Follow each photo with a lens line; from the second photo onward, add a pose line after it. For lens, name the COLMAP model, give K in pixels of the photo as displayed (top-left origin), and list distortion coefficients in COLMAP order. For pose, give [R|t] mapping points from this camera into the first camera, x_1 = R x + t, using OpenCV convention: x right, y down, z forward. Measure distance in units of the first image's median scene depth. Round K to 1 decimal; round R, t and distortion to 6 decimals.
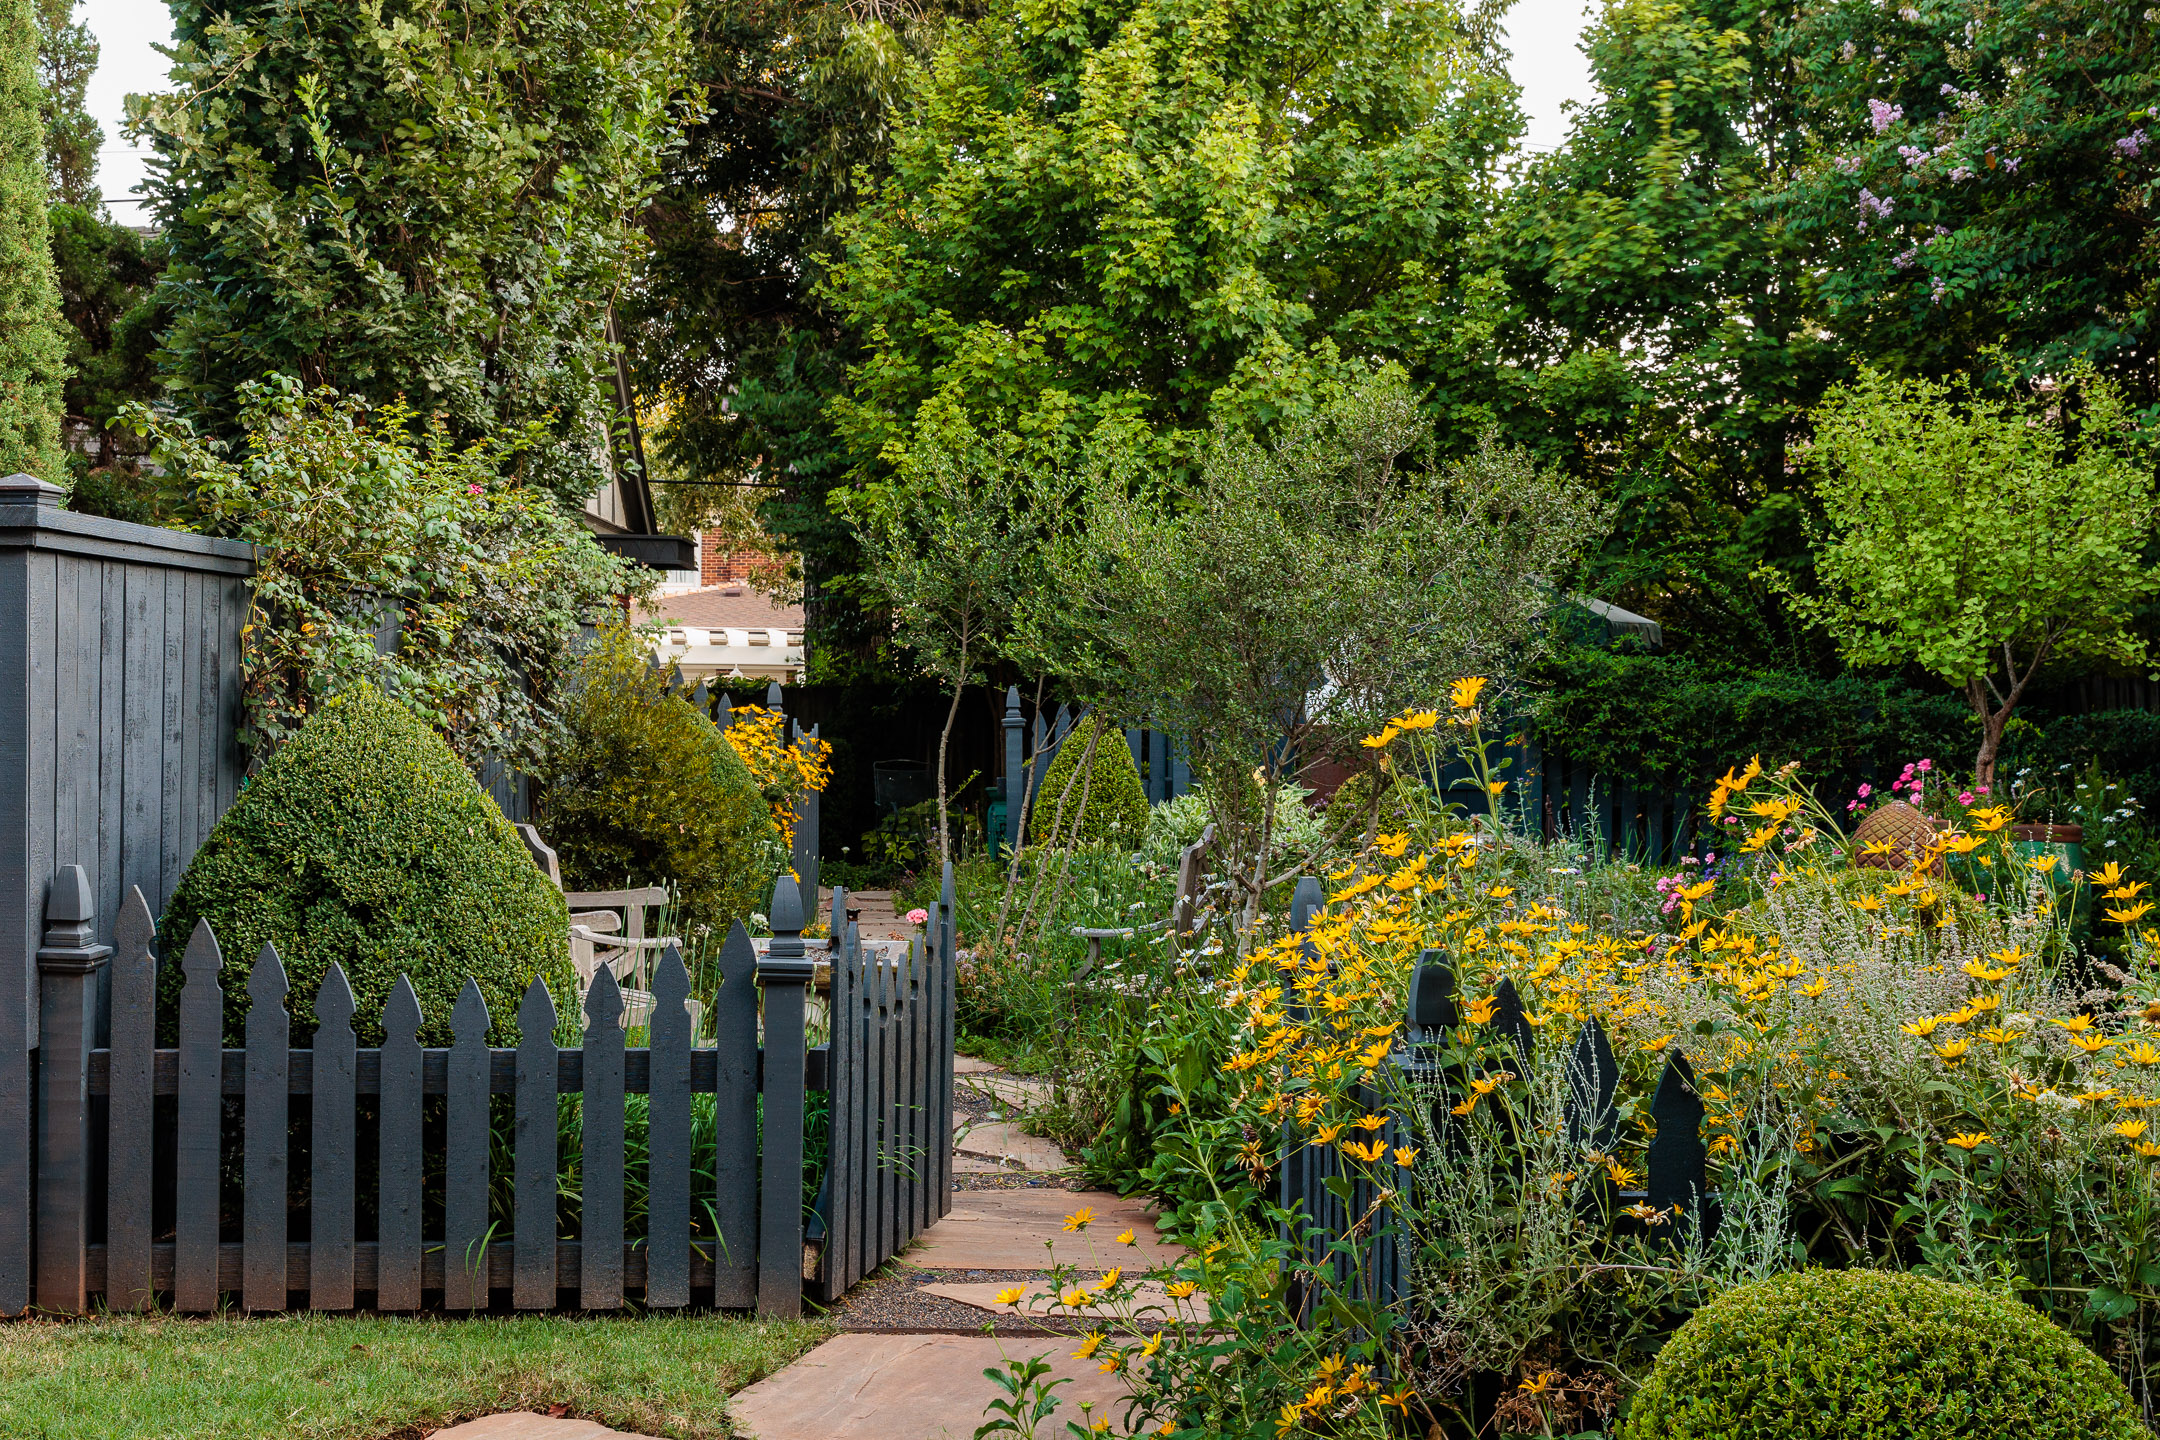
lens RADIAL K [[2122.0, 0, 1080.0], [0, 2122.0, 720.0], [0, 0, 1]] dist [0.074515, -0.001930]
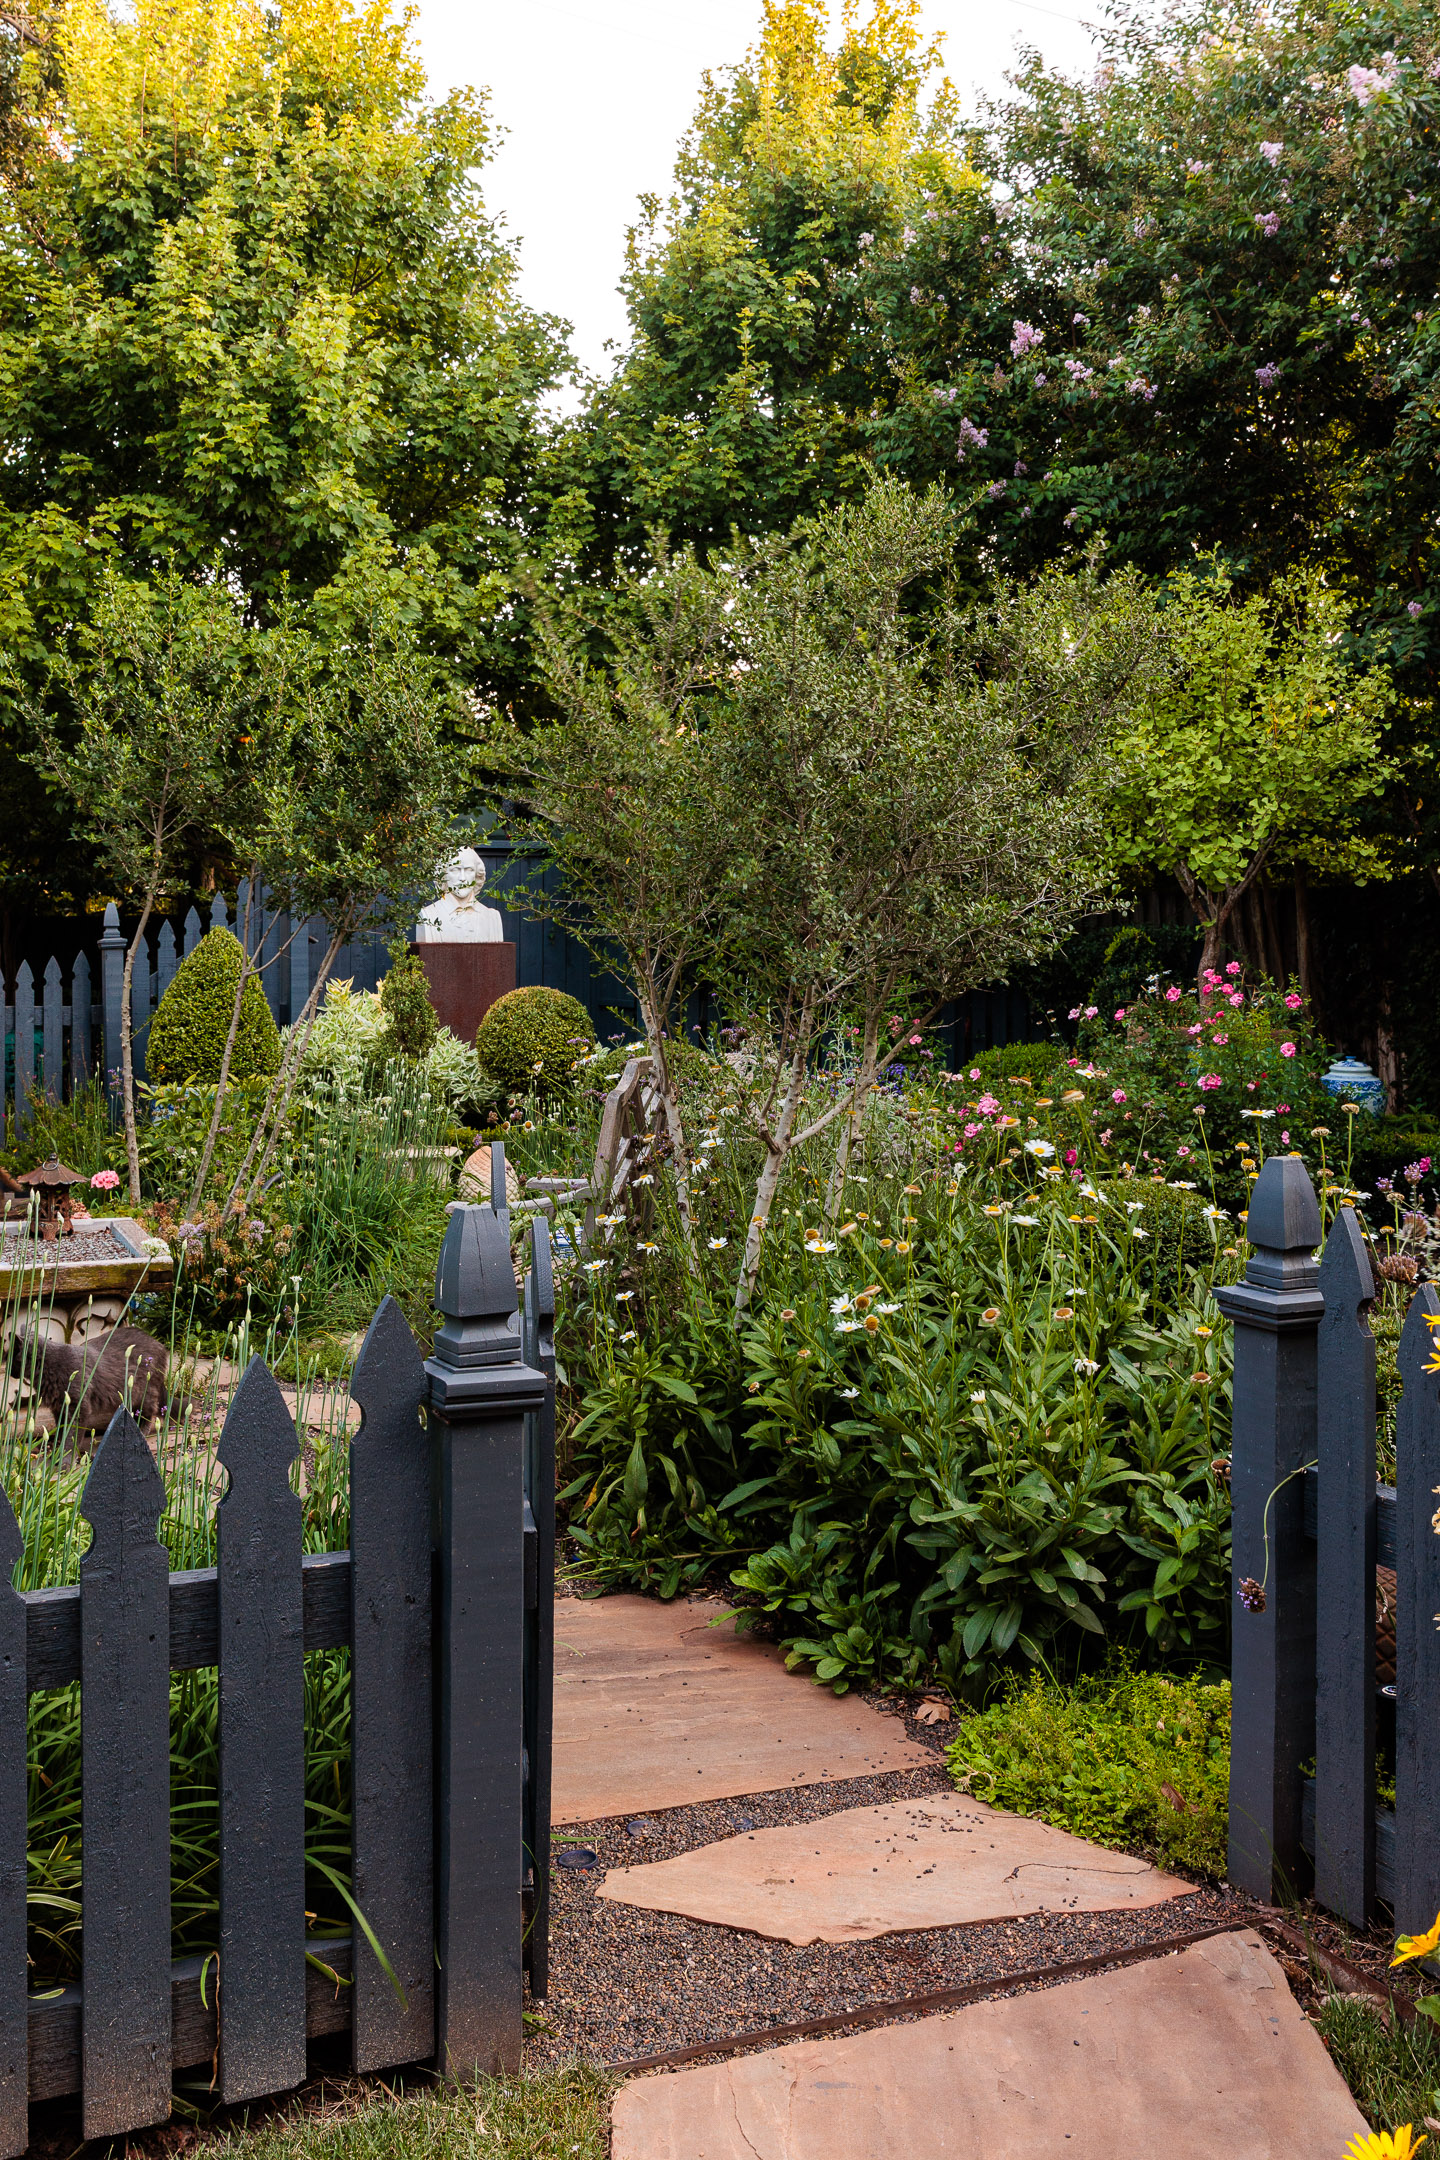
lens RADIAL K [[1959.4, 0, 718.8], [0, 1959.4, 884.4], [0, 0, 1]] dist [-0.004863, -0.000258]
pose [[0.939504, -0.006593, 0.342474, -0.063061], [0.018050, 0.999379, -0.030277, 0.002686], [-0.342061, 0.034627, 0.939039, 0.135505]]
